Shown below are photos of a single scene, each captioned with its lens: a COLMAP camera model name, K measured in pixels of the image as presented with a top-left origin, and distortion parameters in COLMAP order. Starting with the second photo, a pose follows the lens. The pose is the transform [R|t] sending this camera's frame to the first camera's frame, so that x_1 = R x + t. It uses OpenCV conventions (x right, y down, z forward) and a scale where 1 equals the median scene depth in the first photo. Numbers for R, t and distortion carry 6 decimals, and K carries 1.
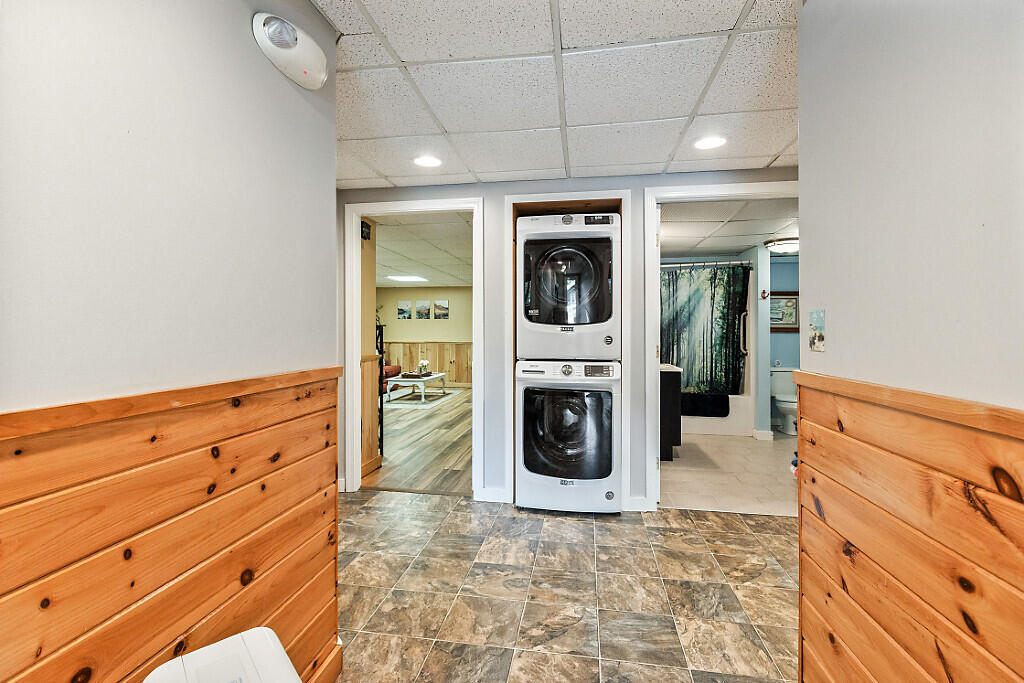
lens RADIAL K [[465.6, 0, 507.2], [0, 465.6, 330.5], [0, 0, 1]] dist [0.005437, -0.000538]
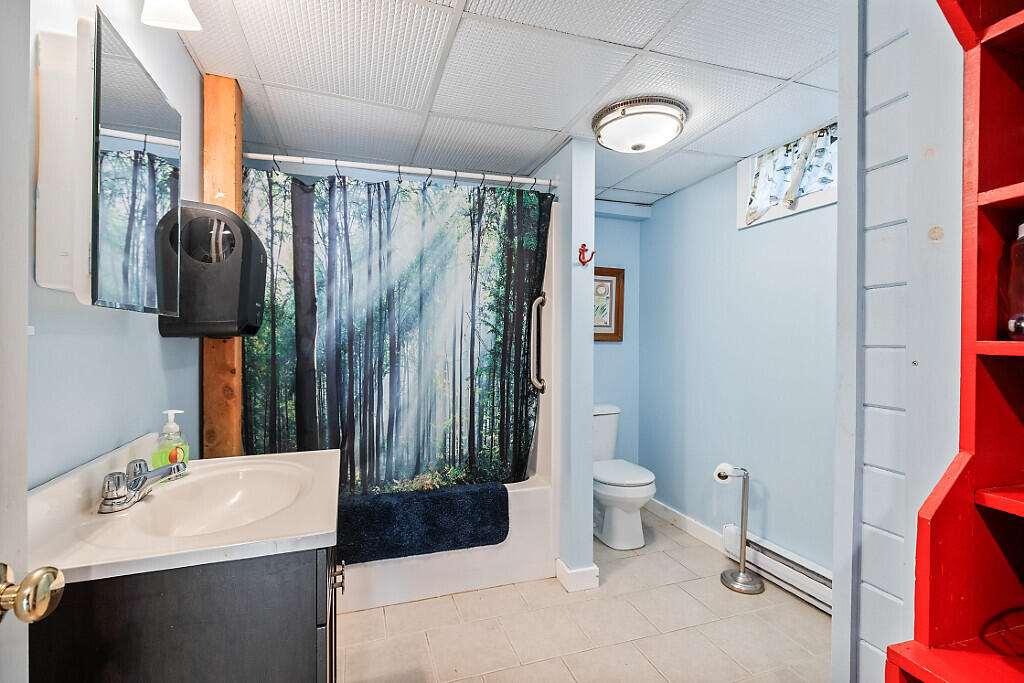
lens RADIAL K [[465.6, 0, 511.8], [0, 465.6, 340.6], [0, 0, 1]] dist [0.005437, -0.000538]
pose [[0.883373, 0.001734, 0.468667, 0.275305], [-0.006554, 0.999941, 0.008653, -0.000868], [-0.468624, -0.010715, 0.883332, 0.616462]]
